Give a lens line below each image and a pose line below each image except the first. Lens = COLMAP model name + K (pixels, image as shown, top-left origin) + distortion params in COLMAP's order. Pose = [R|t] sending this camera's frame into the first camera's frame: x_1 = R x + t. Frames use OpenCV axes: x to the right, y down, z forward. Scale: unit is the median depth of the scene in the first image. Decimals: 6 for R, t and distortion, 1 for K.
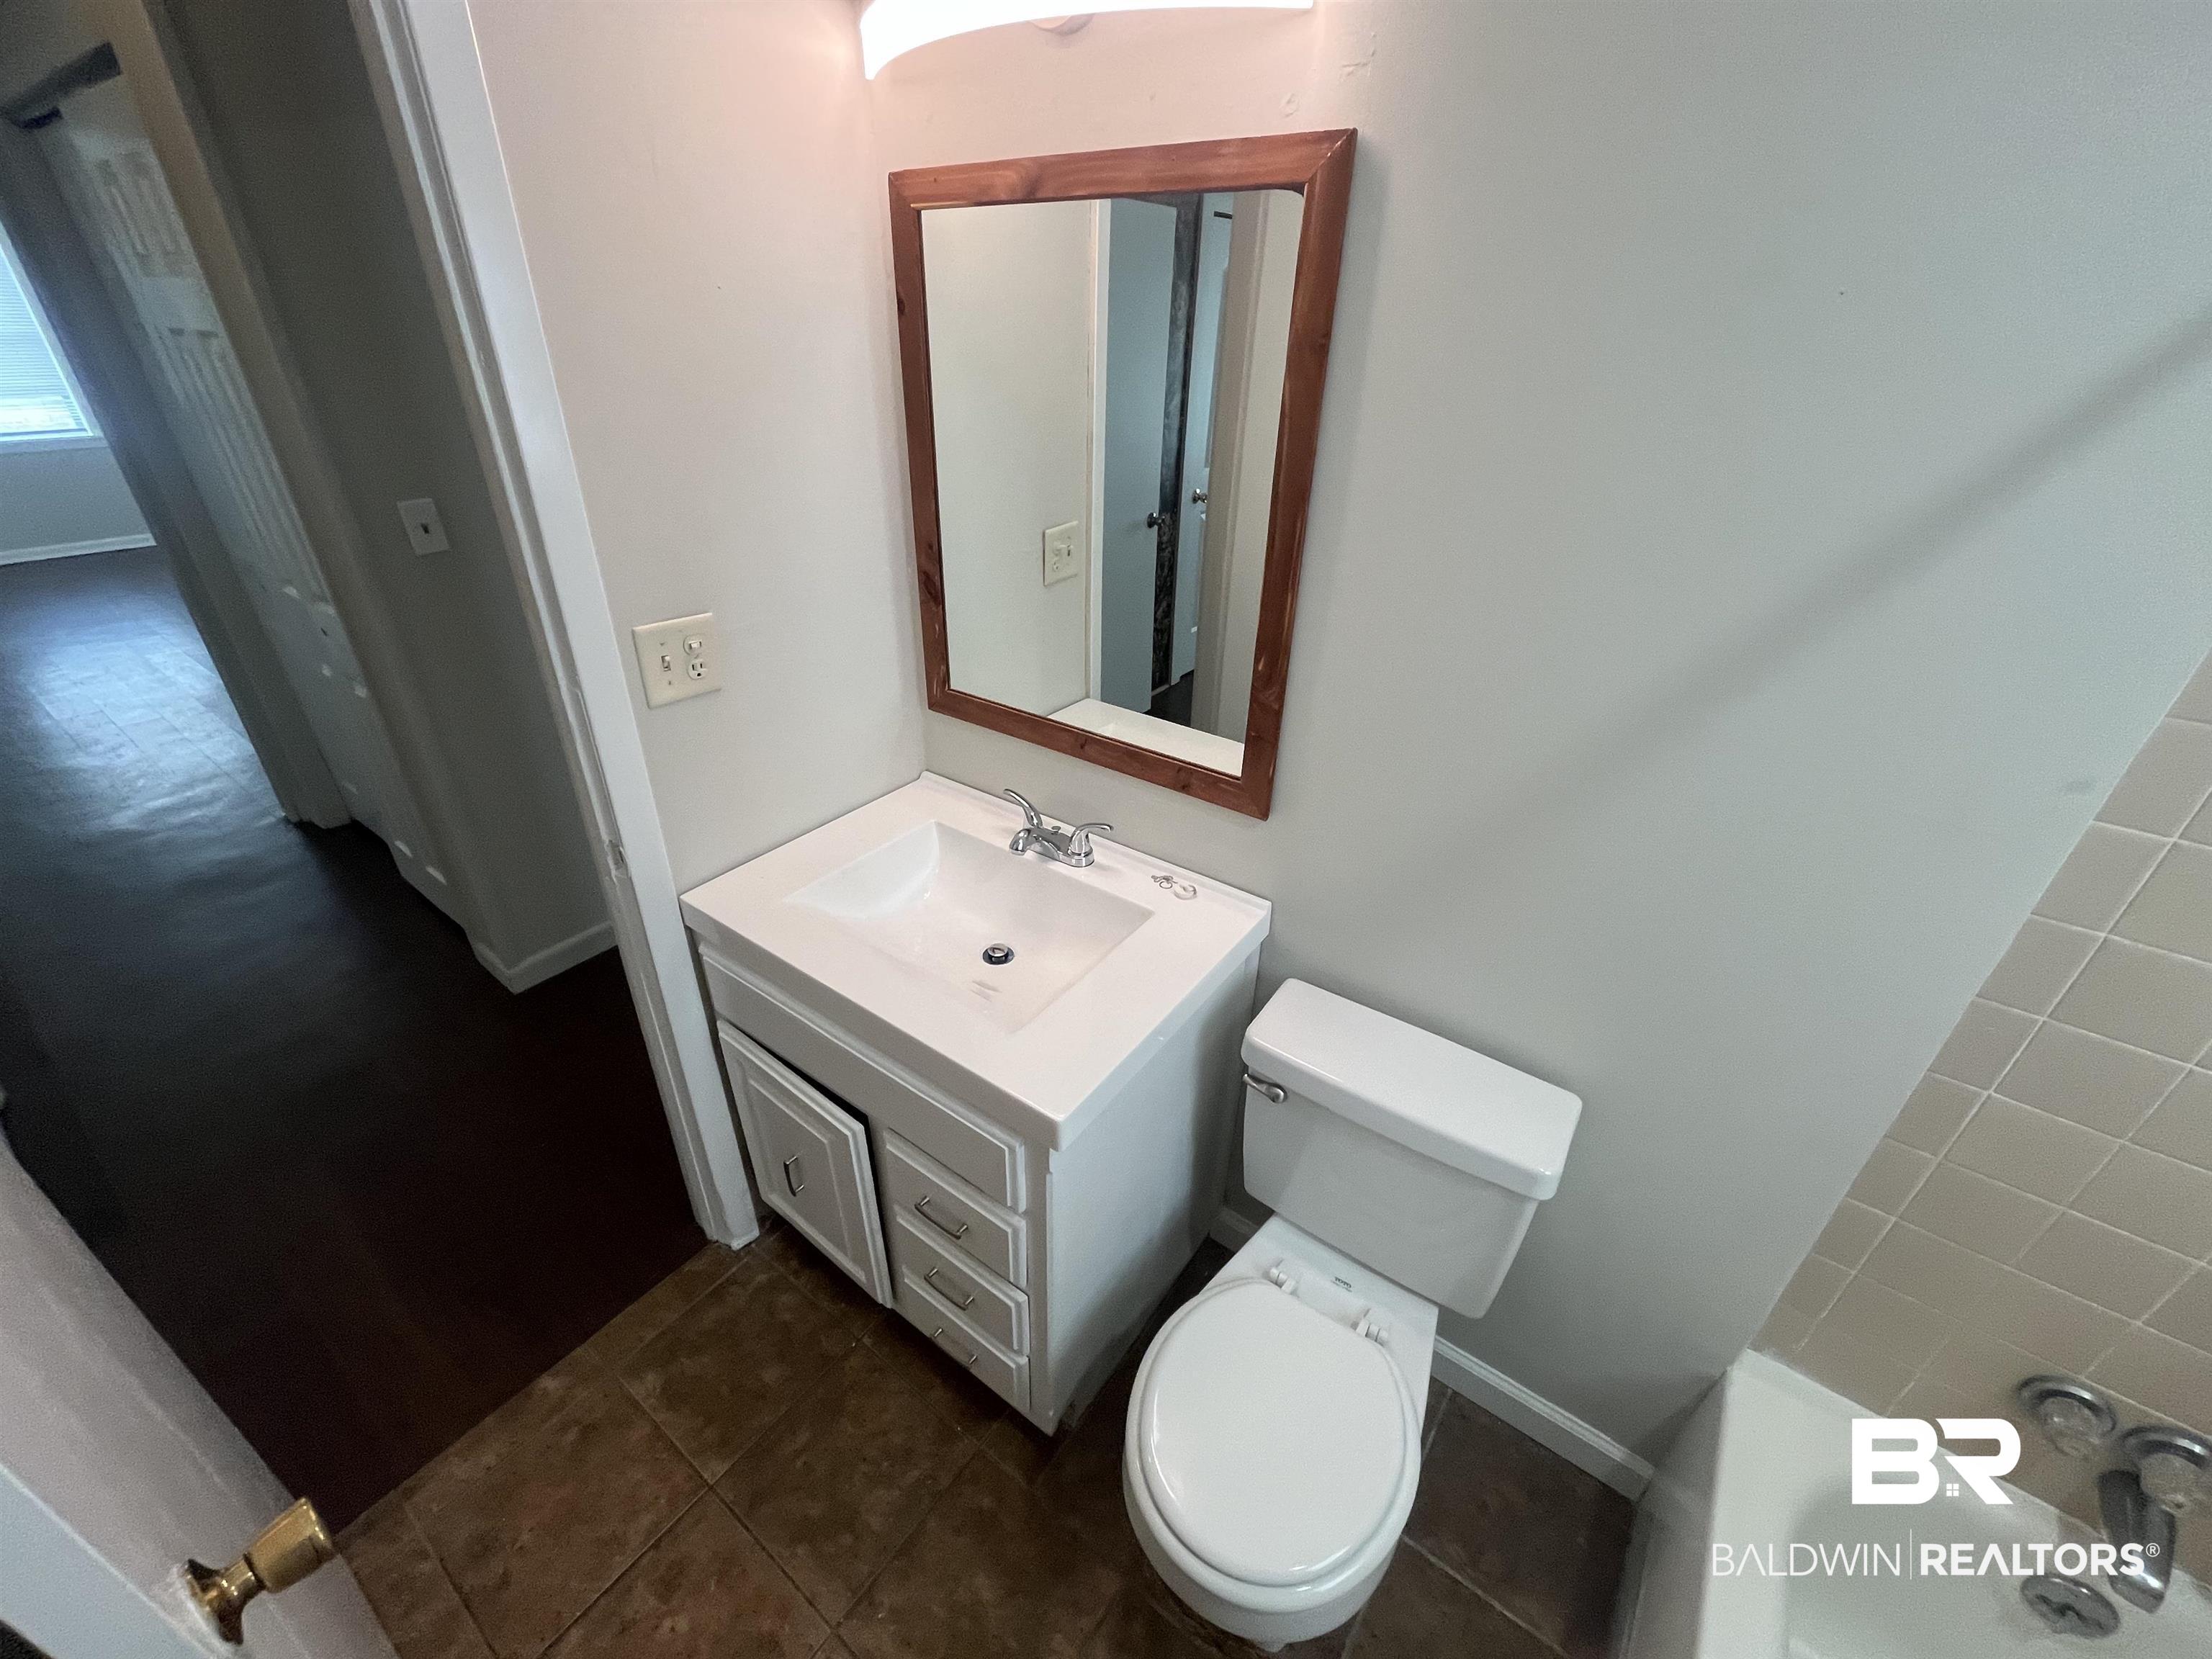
lens RADIAL K [[891.4, 0, 1106.0], [0, 891.4, 829.5], [0, 0, 1]] dist [-0.000190, -0.000112]
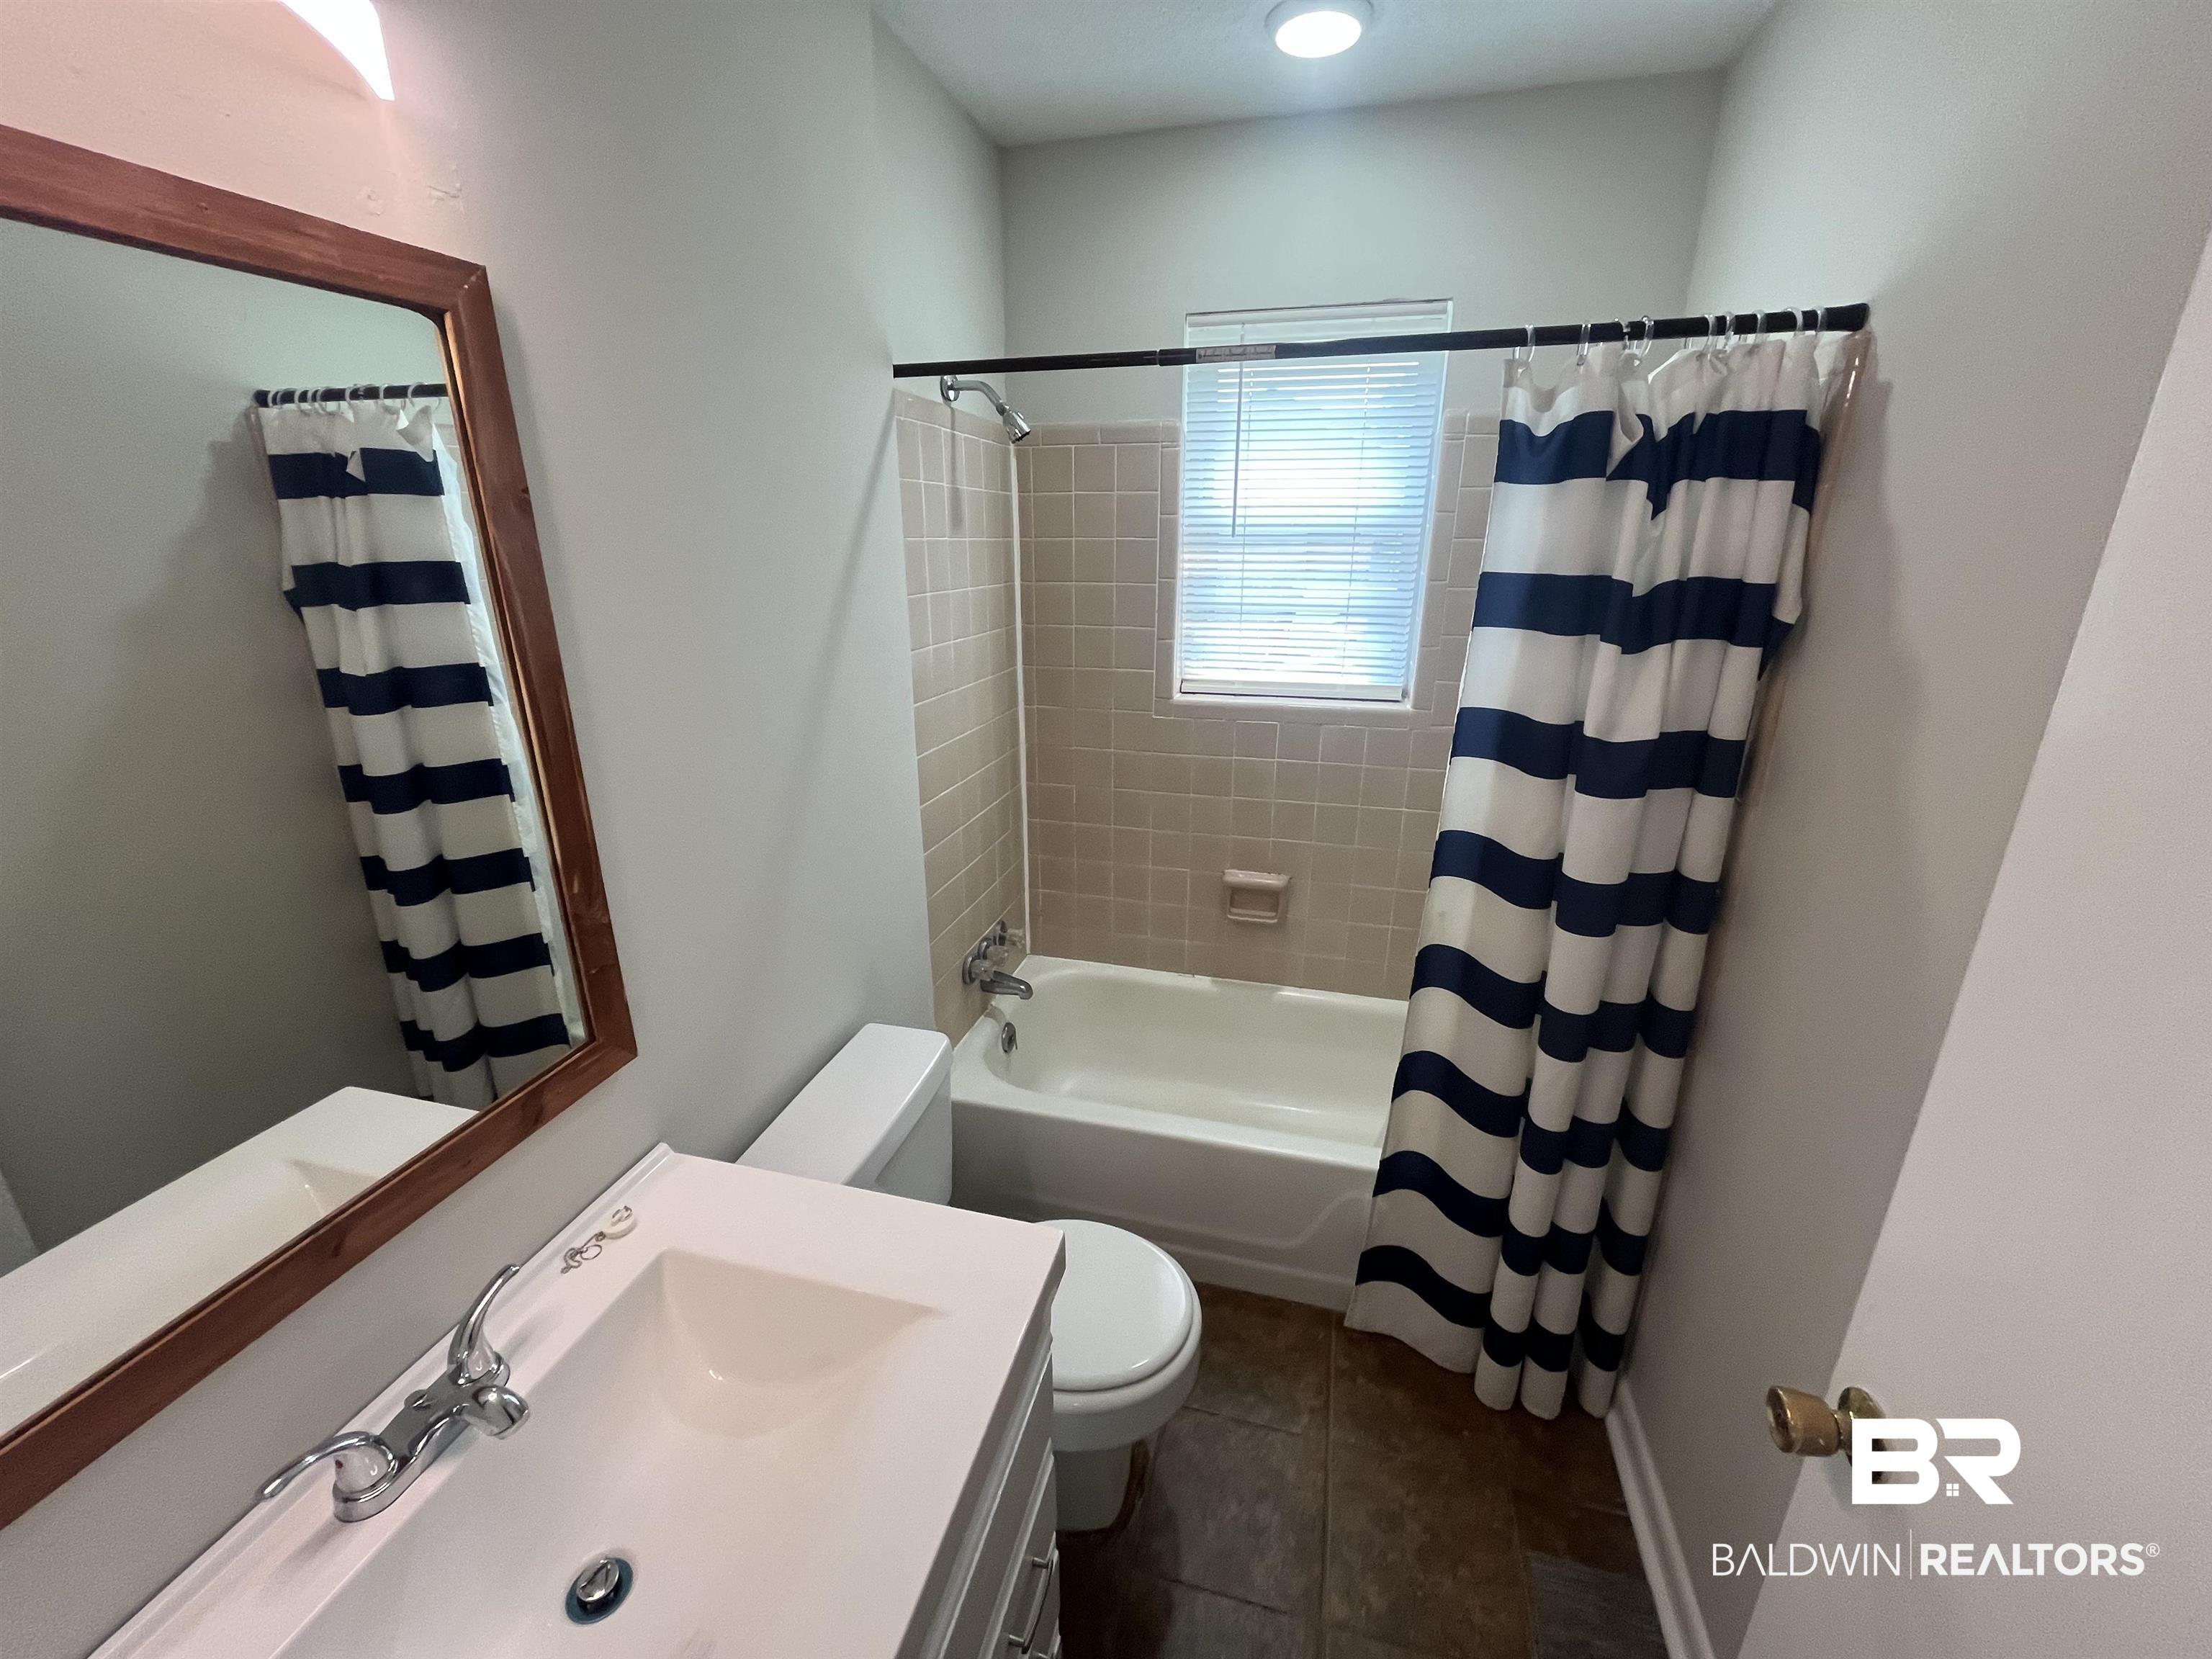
lens RADIAL K [[891.4, 0, 1106.0], [0, 891.4, 829.5], [0, 0, 1]] dist [-0.000190, -0.000112]
pose [[-0.359008, -0.333516, 0.871711, -0.794829], [0.443467, 0.760858, 0.473743, -0.469863], [-0.821249, 0.556653, -0.125251, 0.837614]]
